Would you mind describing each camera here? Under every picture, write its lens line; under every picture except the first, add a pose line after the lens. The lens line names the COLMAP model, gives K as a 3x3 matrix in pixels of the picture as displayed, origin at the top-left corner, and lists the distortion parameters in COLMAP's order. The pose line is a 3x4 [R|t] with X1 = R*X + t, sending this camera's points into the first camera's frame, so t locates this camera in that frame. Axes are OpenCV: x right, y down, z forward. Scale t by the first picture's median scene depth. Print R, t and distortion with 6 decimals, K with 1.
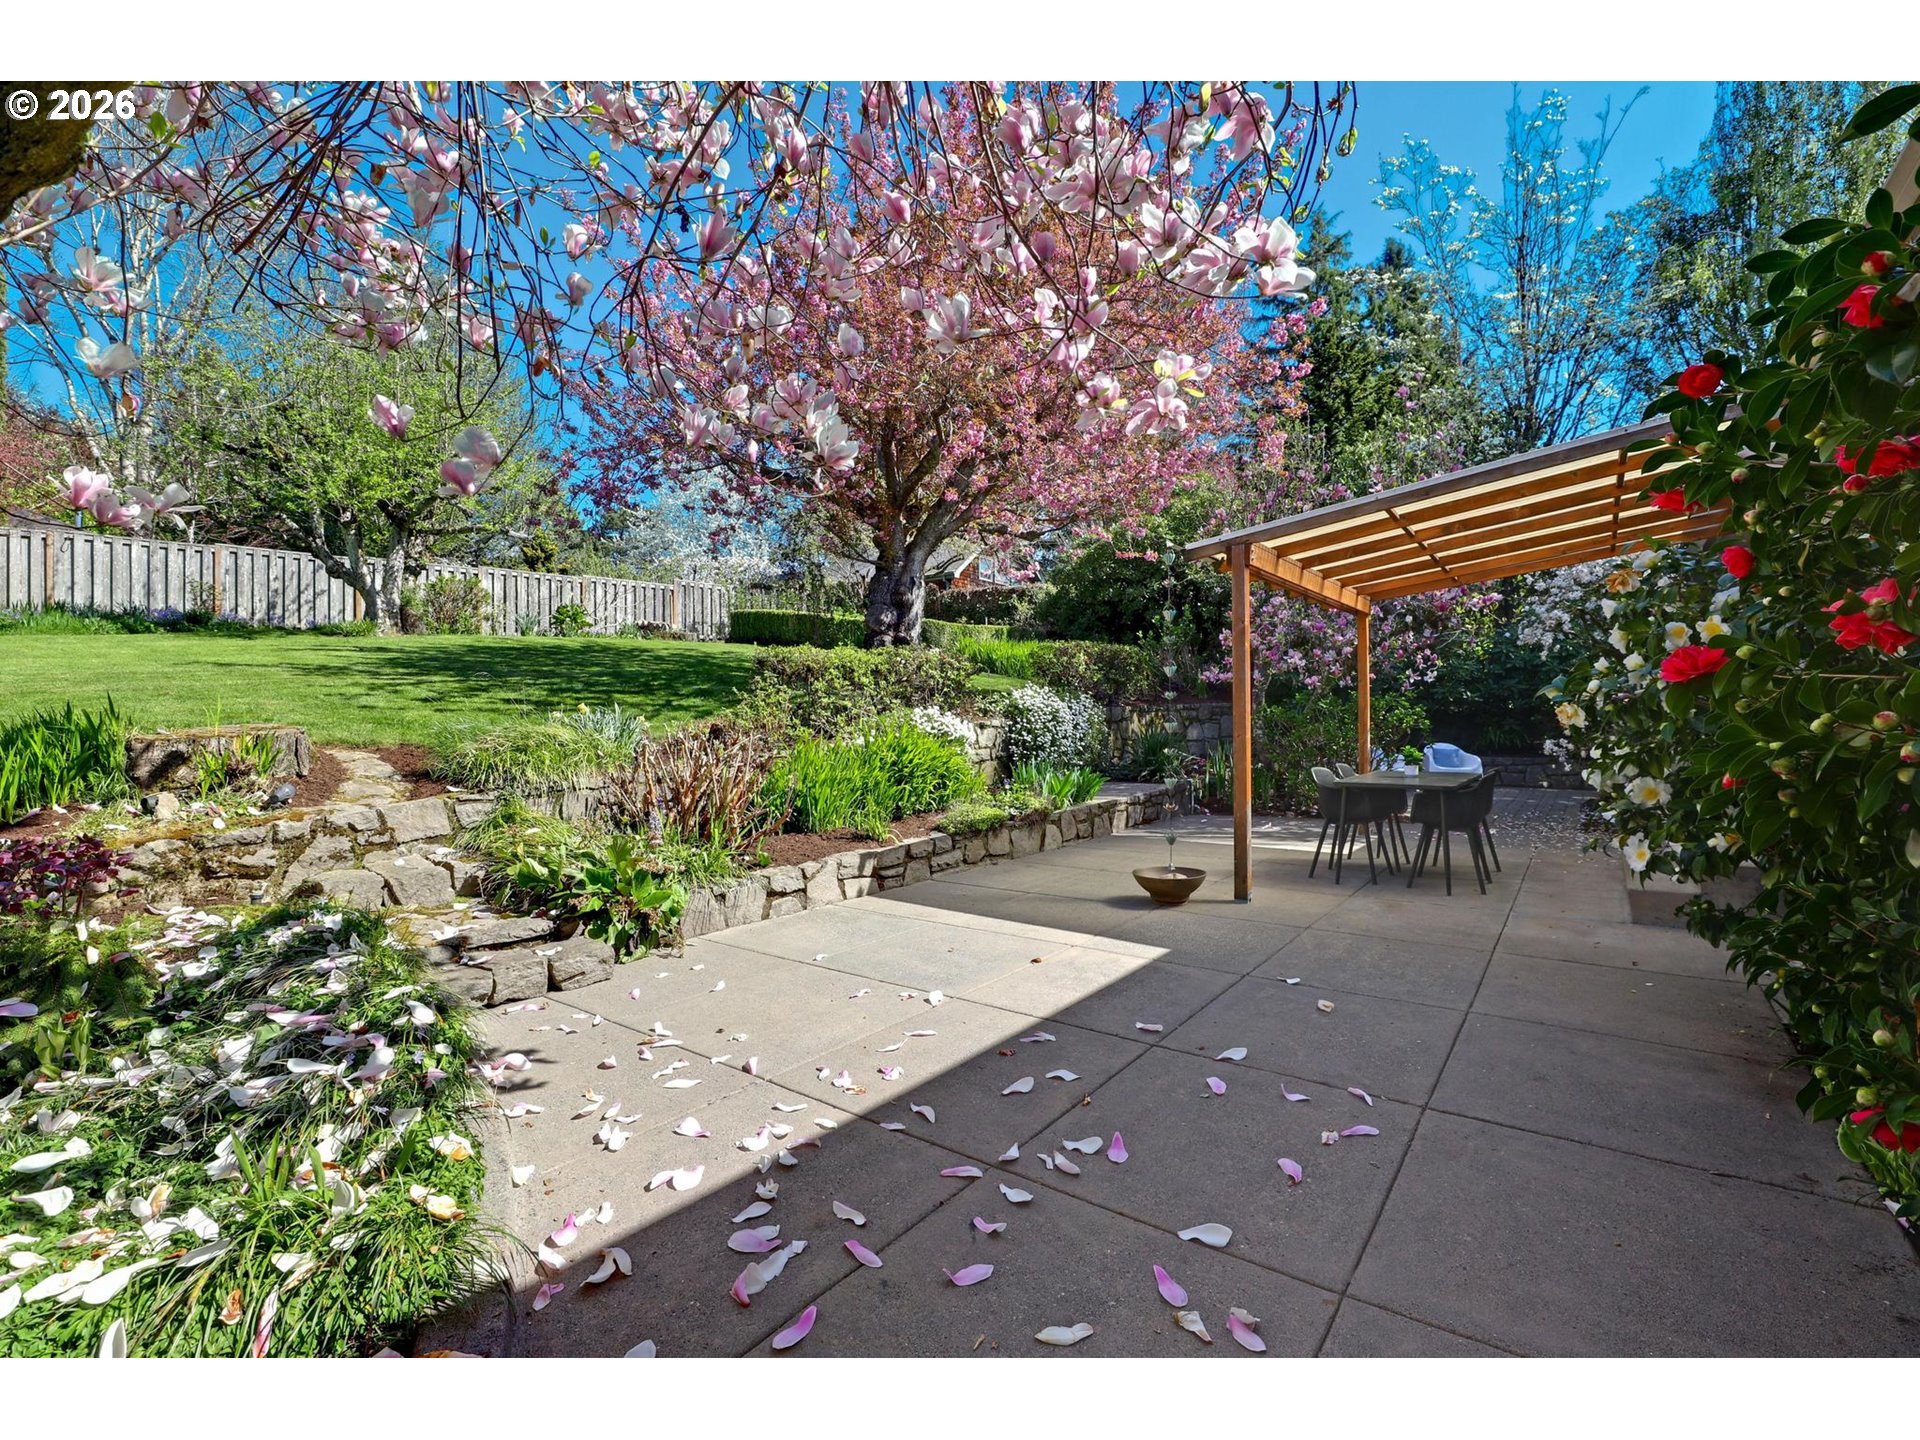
lens RADIAL K [[873.9, 0, 968.5], [0, 873.9, 716.2], [0, 0, 1]] dist [-0.027919, 0.002451]
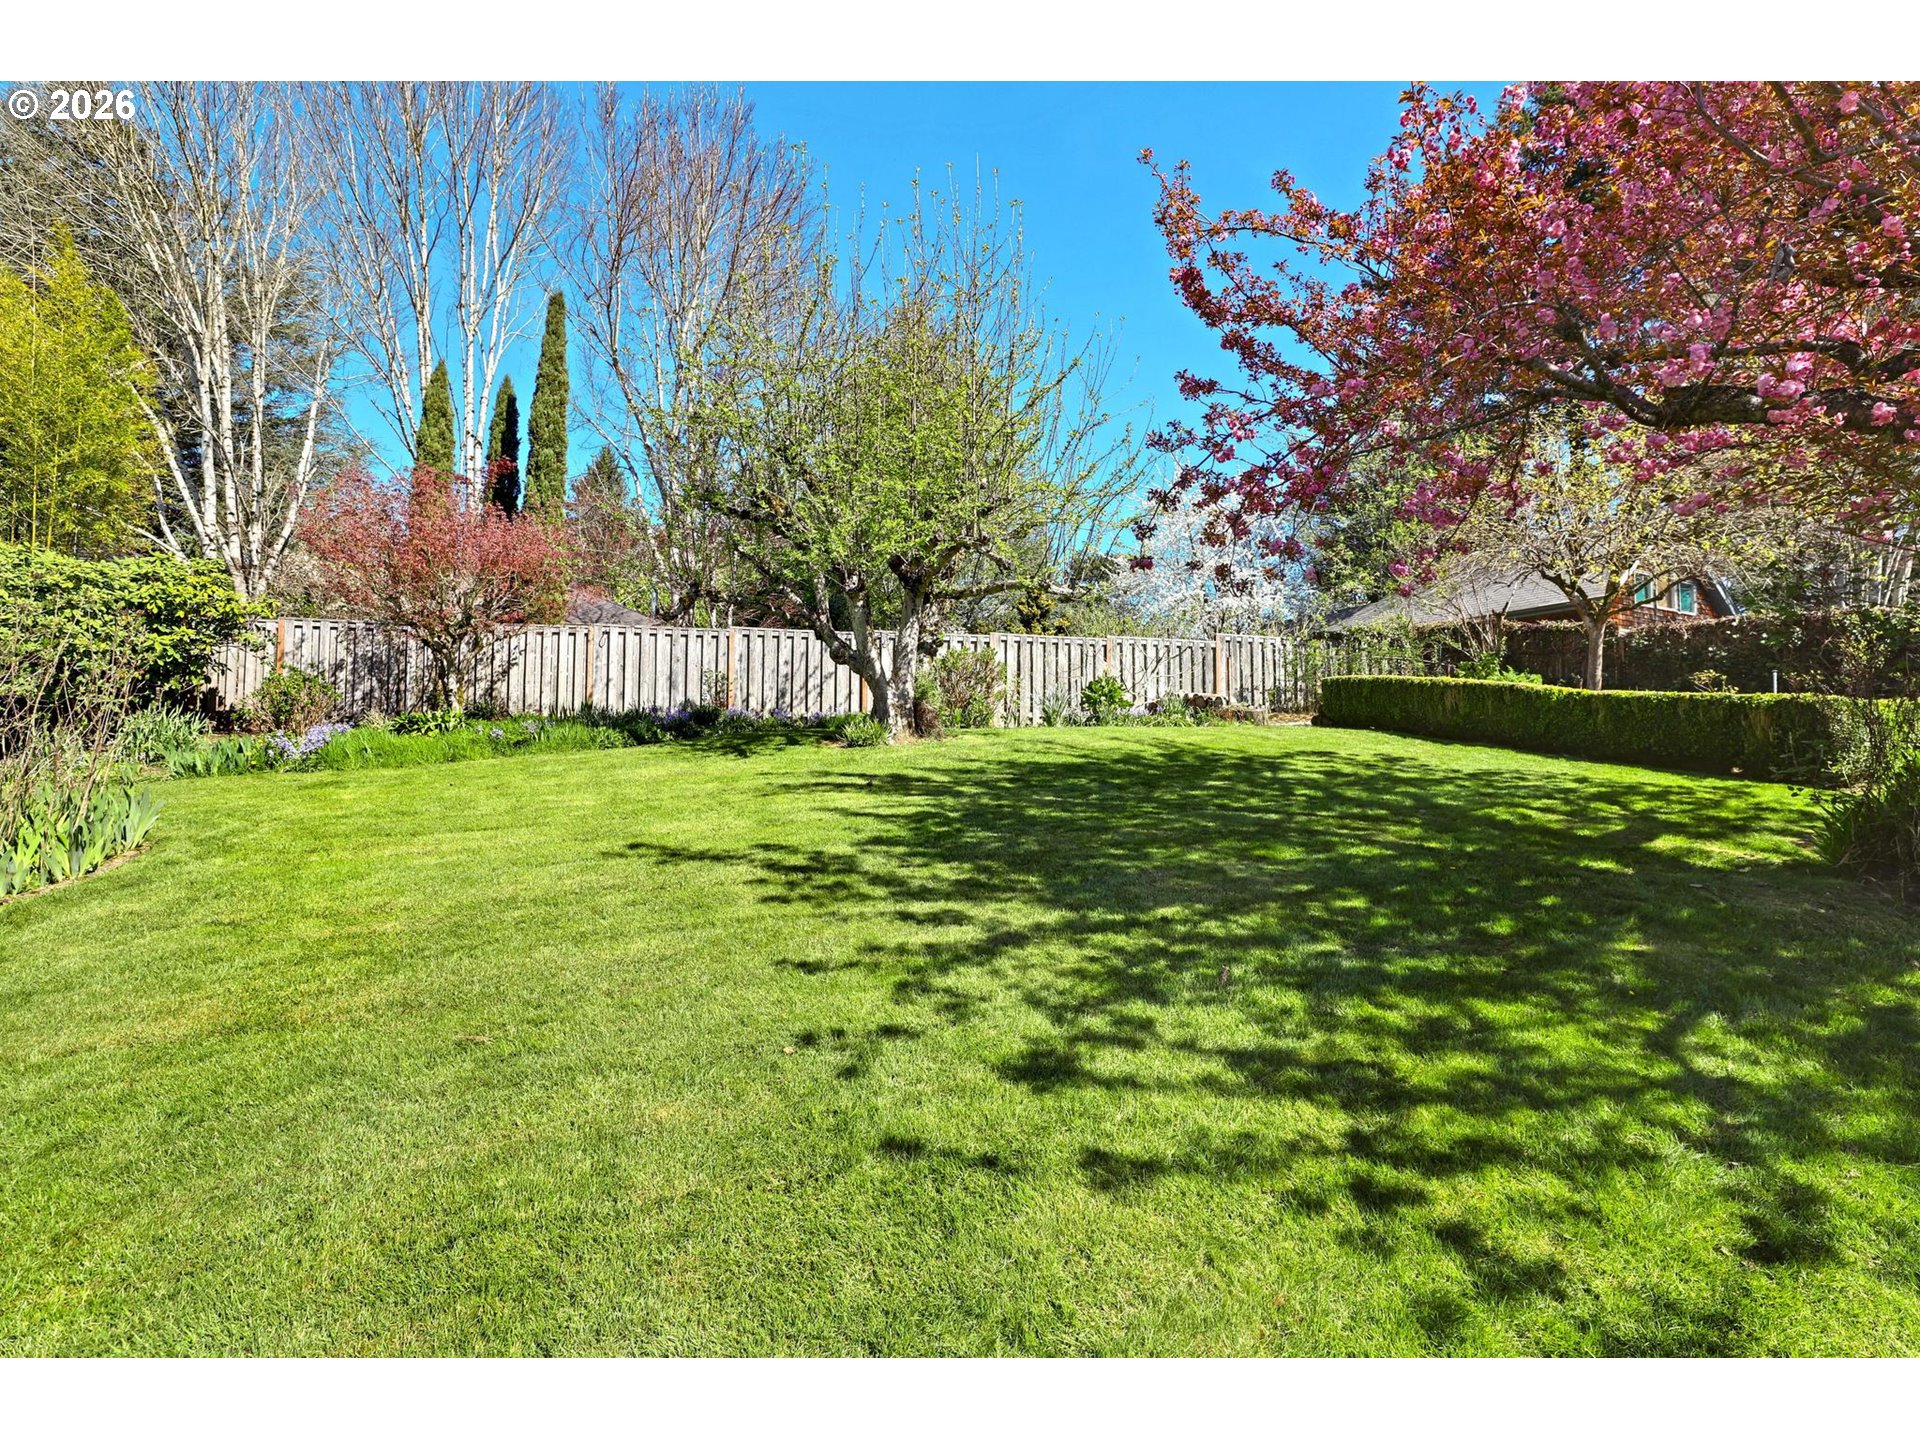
lens RADIAL K [[873.9, 0, 957.5], [0, 873.9, 726.4], [0, 0, 1]] dist [-0.027919, 0.002451]
pose [[0.874779, -0.010582, -0.484406, -0.256102], [-0.005739, 0.999465, -0.032197, -0.077323], [0.484488, 0.030945, 0.874250, 0.355078]]
